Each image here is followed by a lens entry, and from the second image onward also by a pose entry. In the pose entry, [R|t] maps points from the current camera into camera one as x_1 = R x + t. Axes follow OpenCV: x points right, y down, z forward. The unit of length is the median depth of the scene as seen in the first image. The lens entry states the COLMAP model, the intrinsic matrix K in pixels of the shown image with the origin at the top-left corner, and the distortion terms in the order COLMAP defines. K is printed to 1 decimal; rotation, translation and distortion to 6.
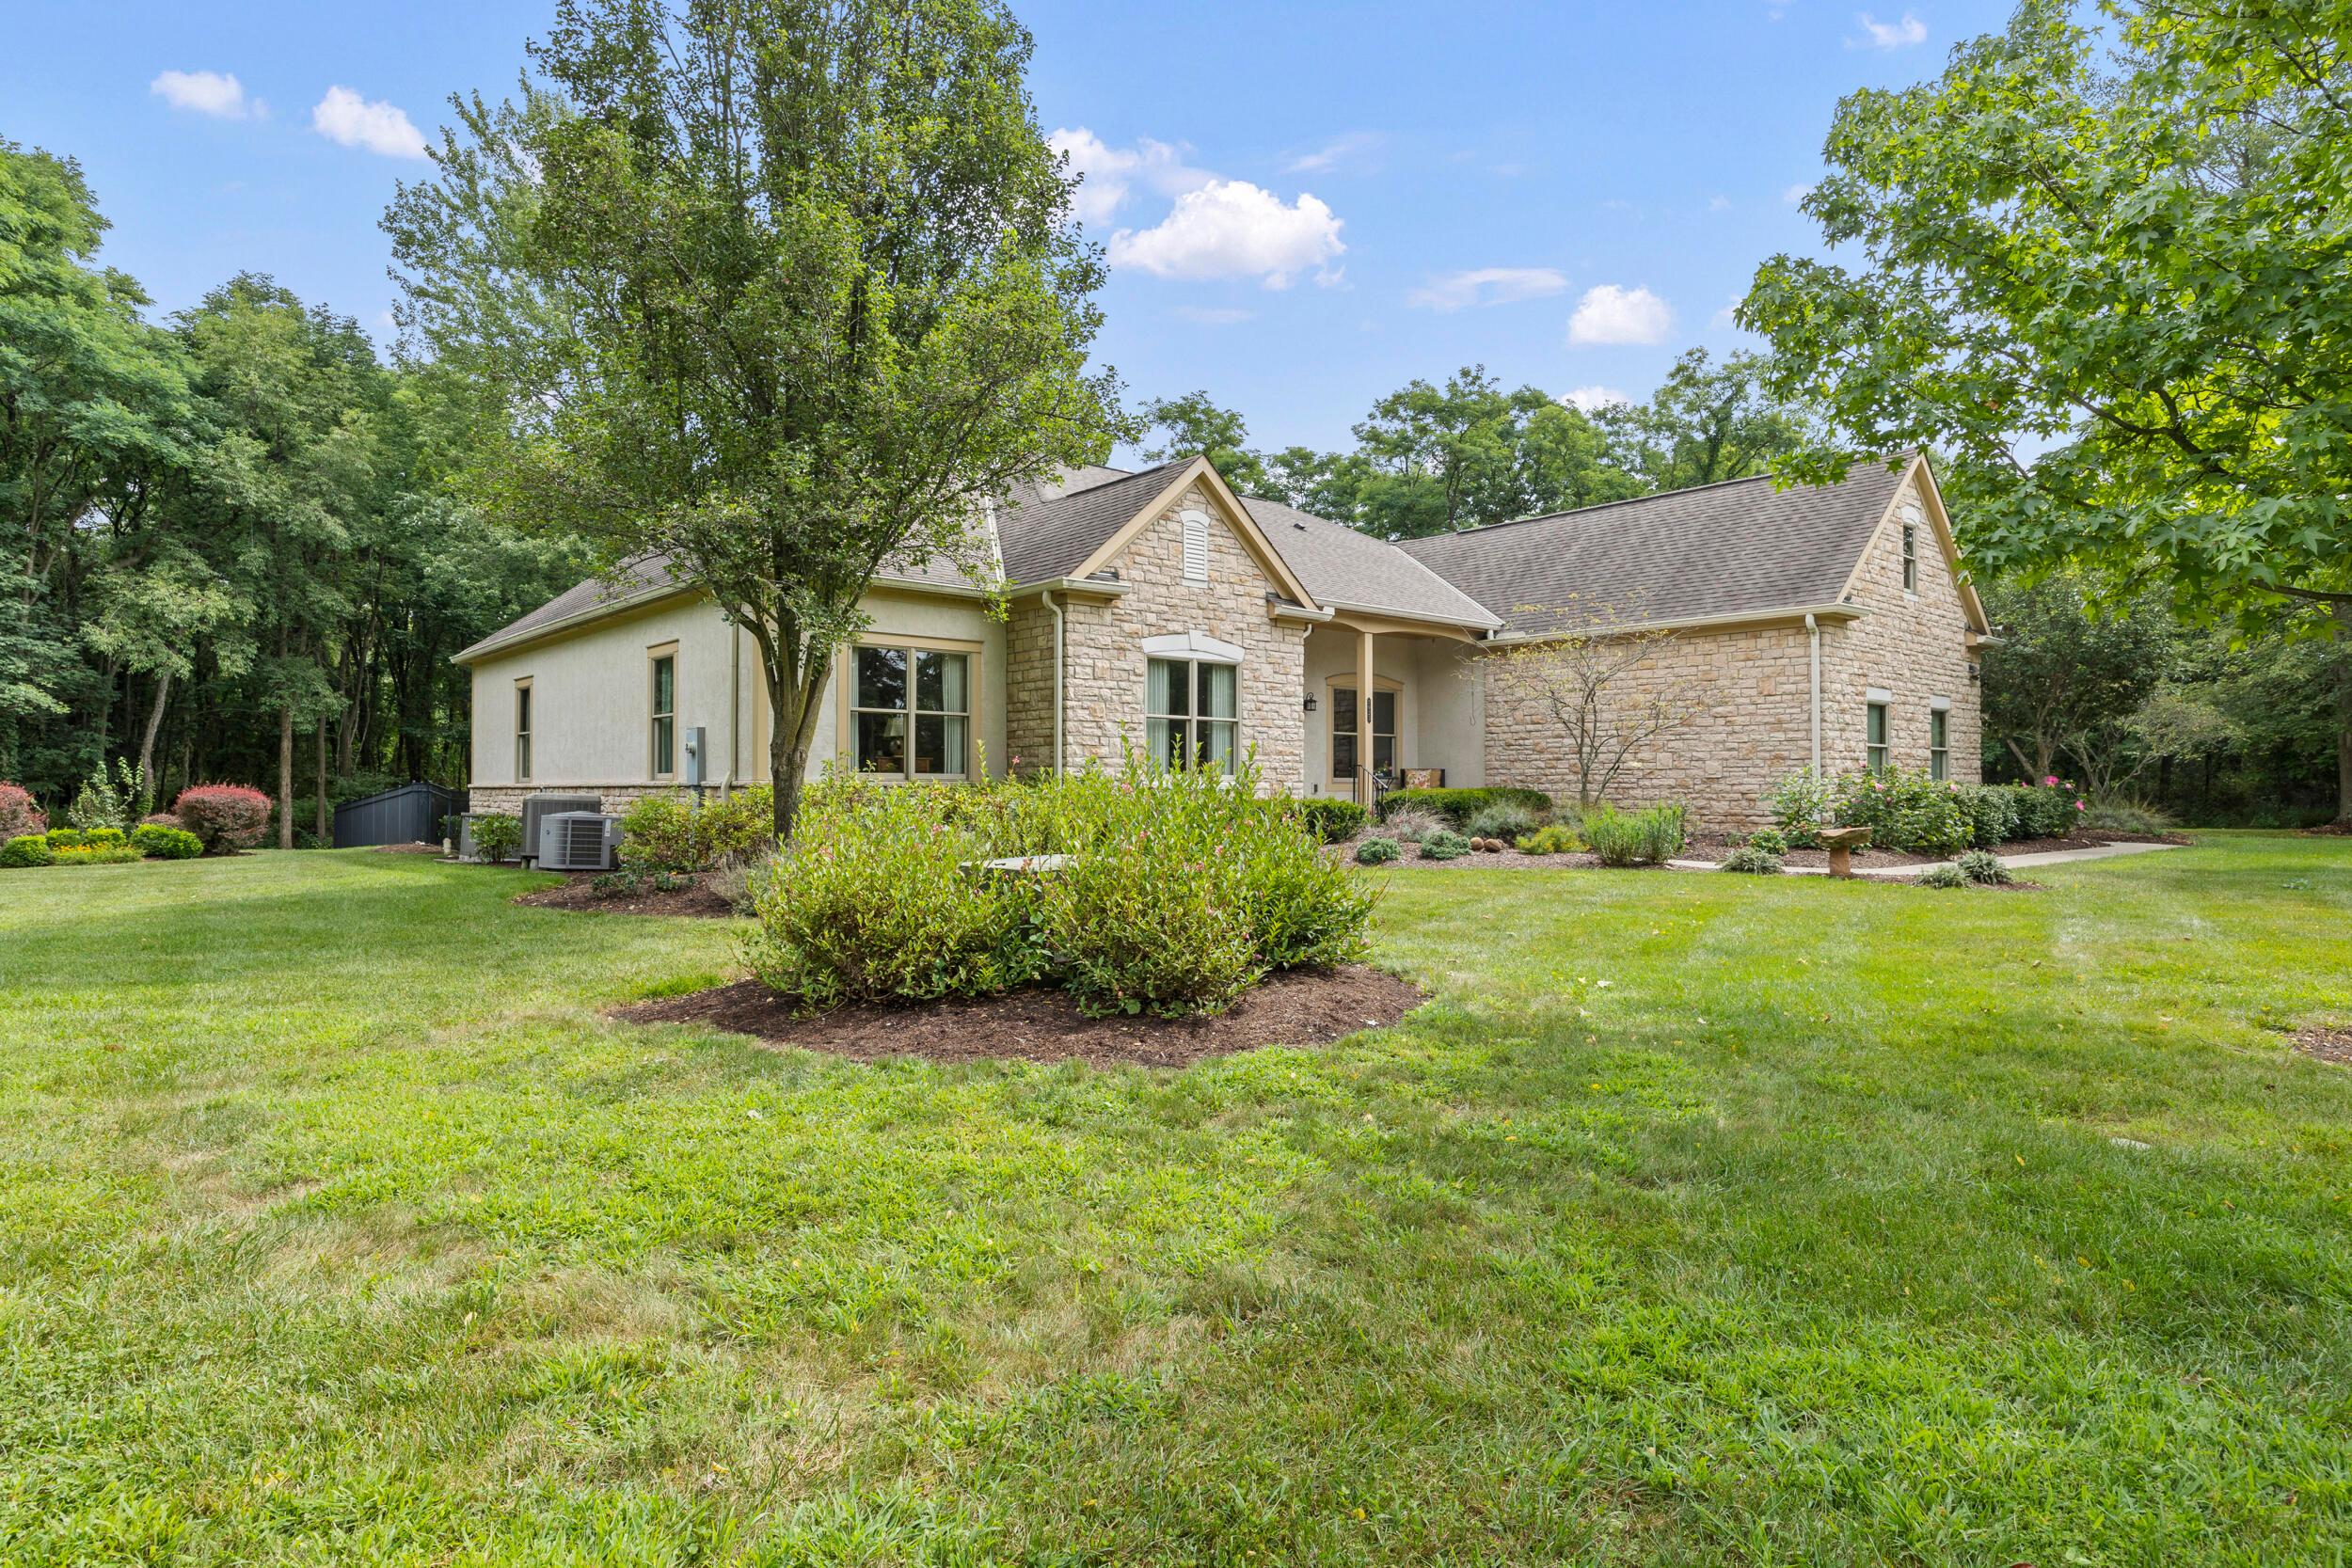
lens RADIAL K [[1331.9, 0, 1174.0], [0, 1331.9, 780.8], [0, 0, 1]] dist [-0.002624, -0.000353]
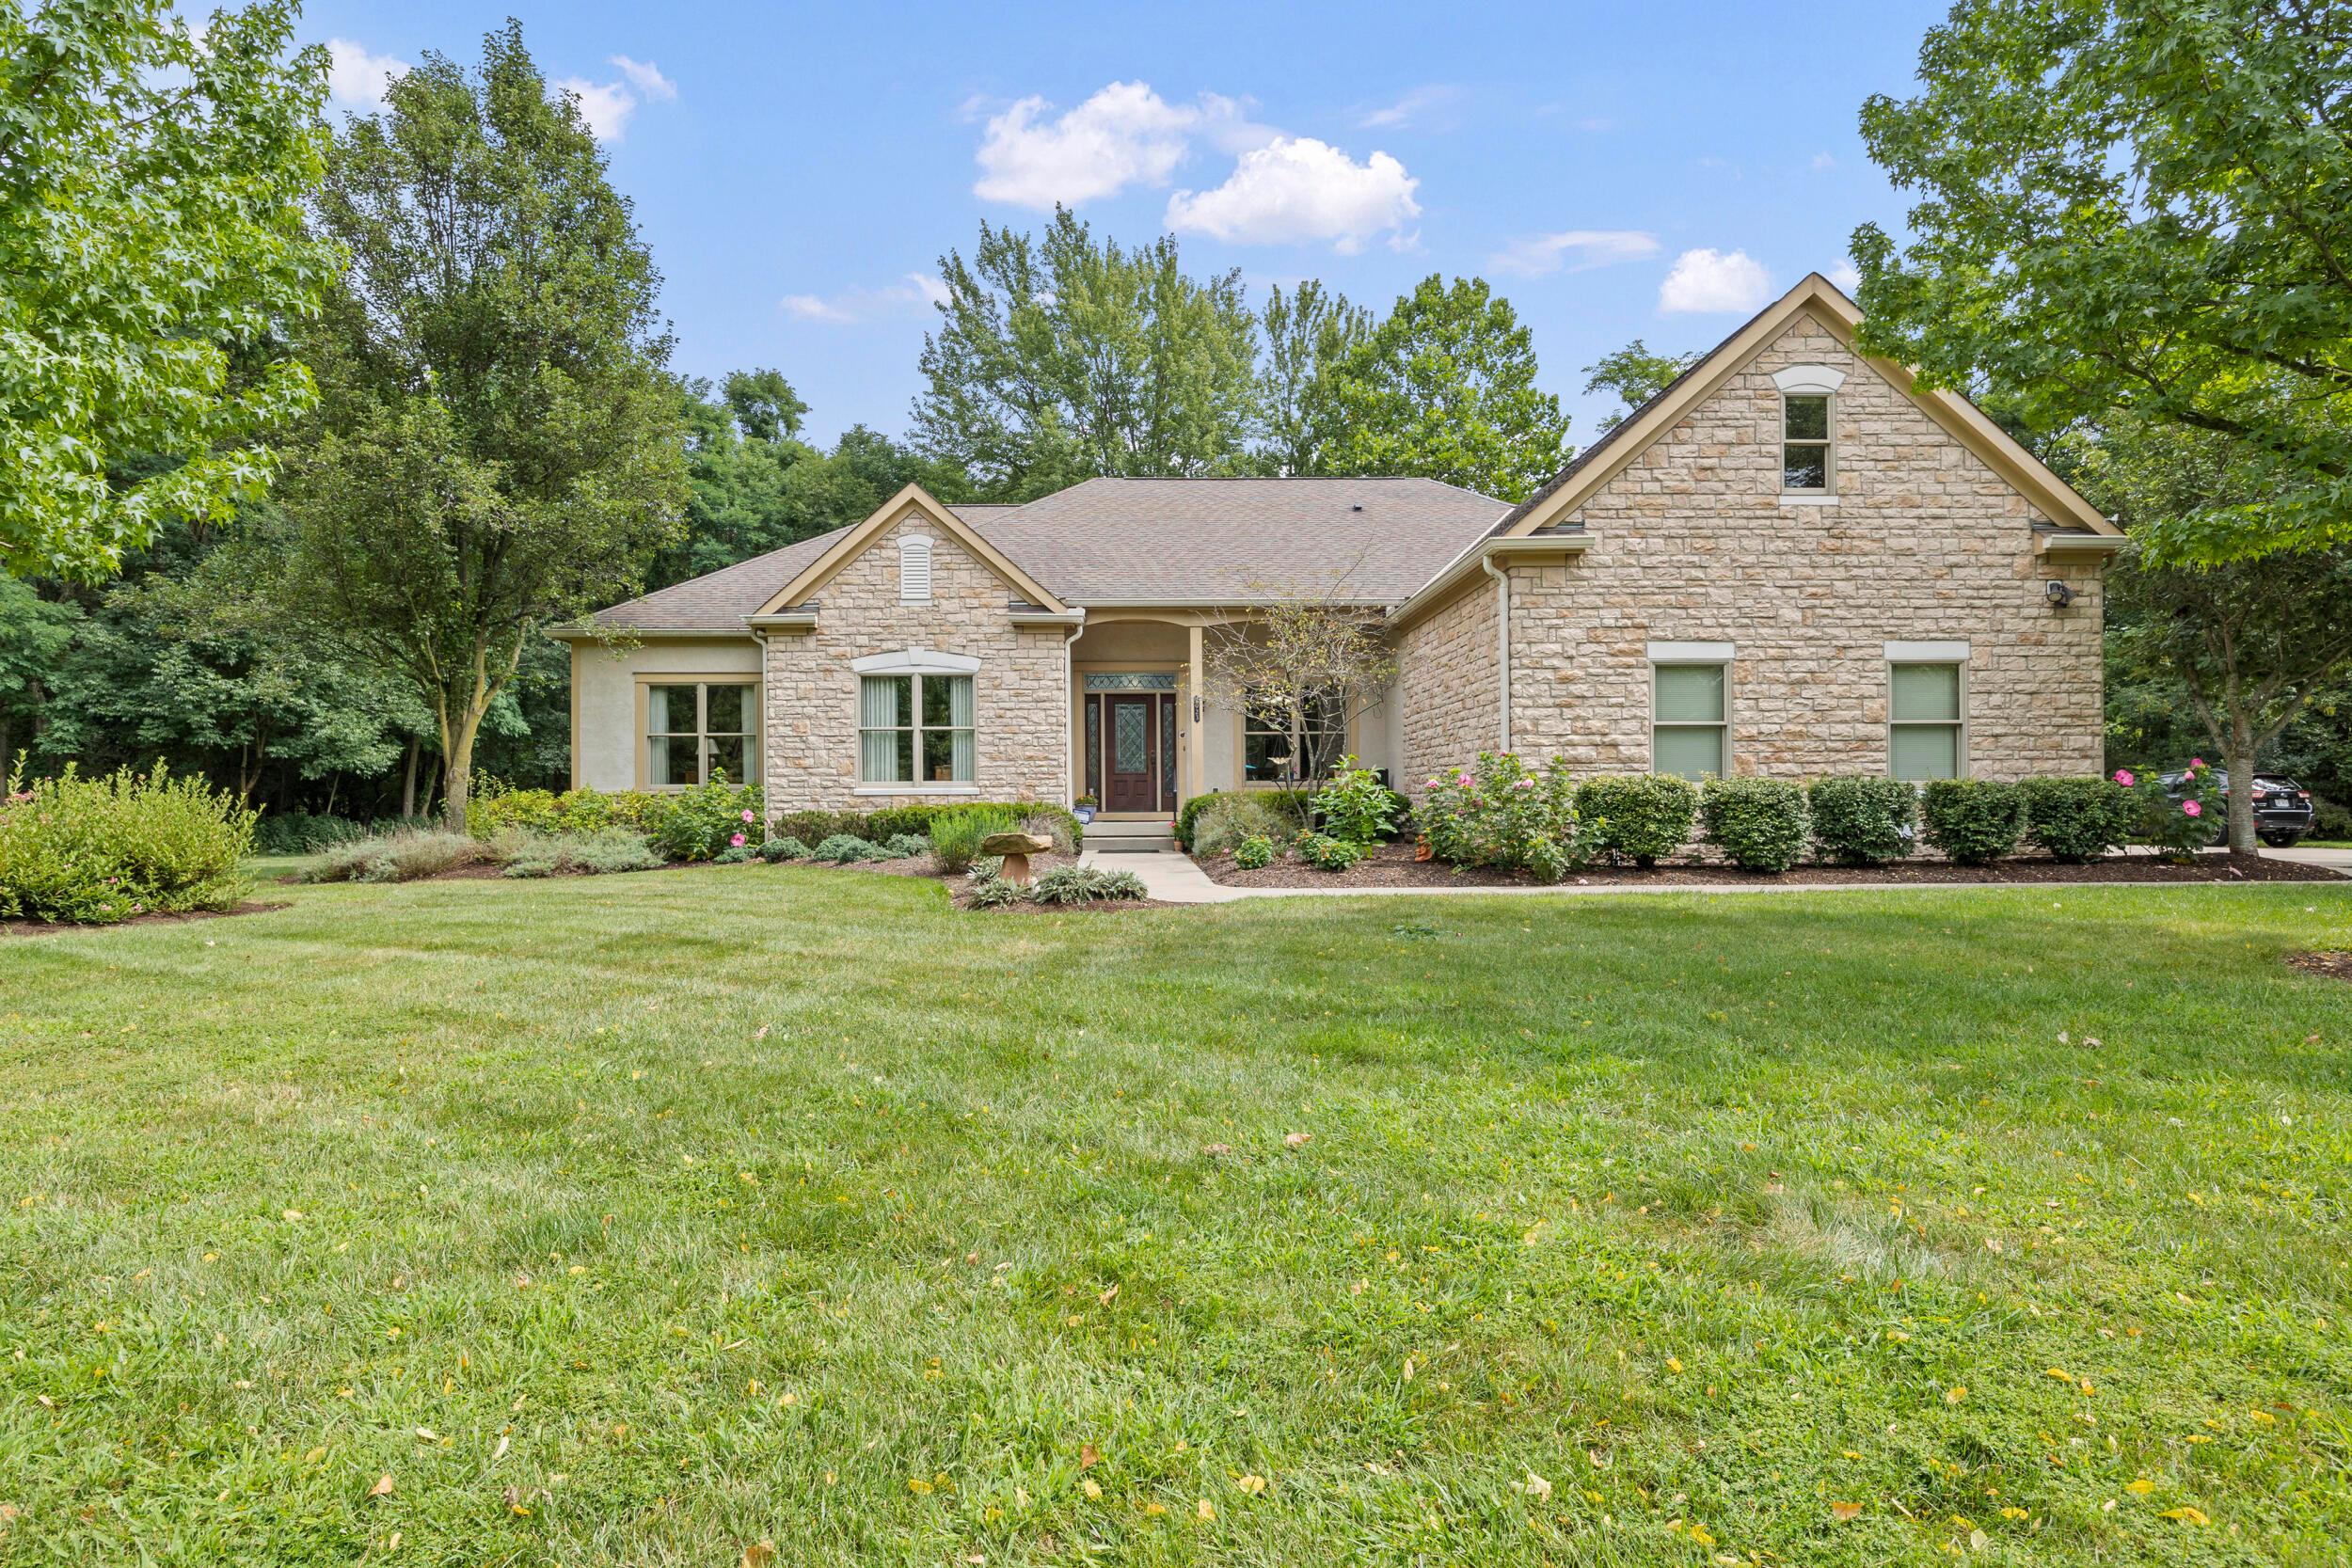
lens RADIAL K [[1331.9, 0, 1173.5], [0, 1331.9, 796.2], [0, 0, 1]] dist [-0.002624, -0.000353]
pose [[0.760444, -0.009217, -0.649338, 0.854934], [0.012099, 0.999927, -0.000024, 0.009695], [0.649290, -0.007838, 0.760500, 0.314809]]
